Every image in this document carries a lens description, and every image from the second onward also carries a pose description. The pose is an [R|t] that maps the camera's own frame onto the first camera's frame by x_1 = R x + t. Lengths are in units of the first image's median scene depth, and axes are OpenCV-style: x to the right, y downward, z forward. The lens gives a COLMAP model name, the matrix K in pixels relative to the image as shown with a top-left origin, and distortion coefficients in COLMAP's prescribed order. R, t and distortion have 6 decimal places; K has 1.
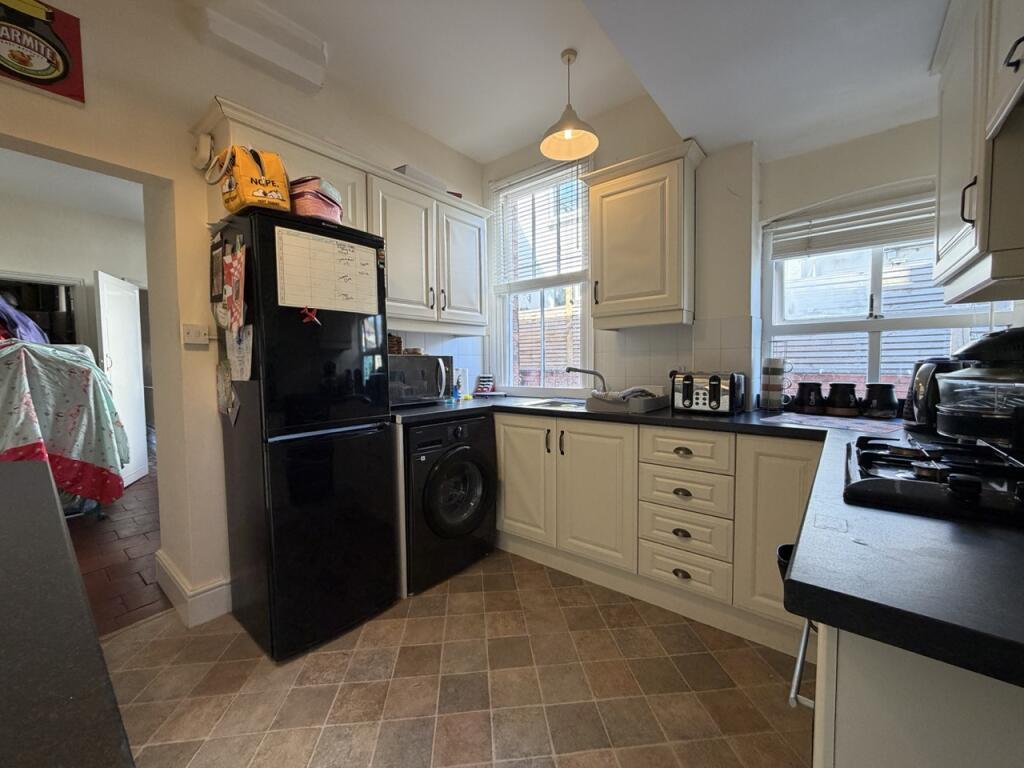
lens RADIAL K [[407.9, 0, 509.4], [0, 407.9, 382.7], [0, 0, 1]] dist [-0.000843, -0.000105]
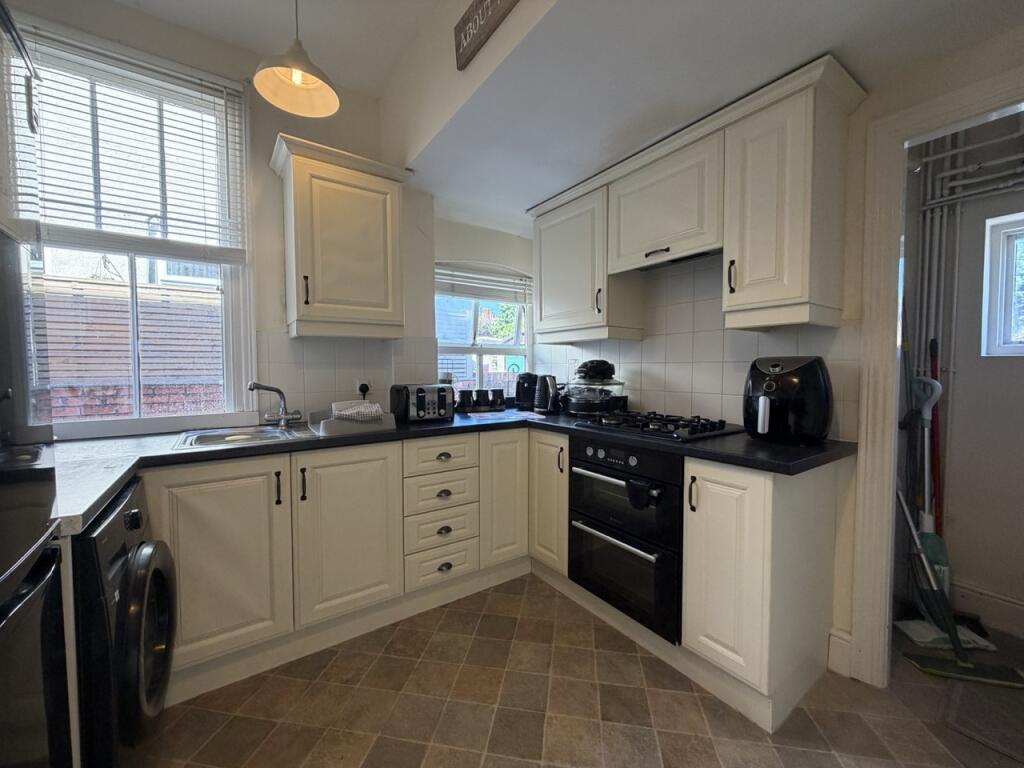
lens RADIAL K [[407.9, 0, 509.8], [0, 407.9, 384.2], [0, 0, 1]] dist [-0.000843, -0.000105]
pose [[0.267566, -0.026951, 0.963162, -0.536700], [0.047279, 0.998772, 0.014814, -0.032651], [-0.962379, 0.041573, 0.268512, 0.471008]]
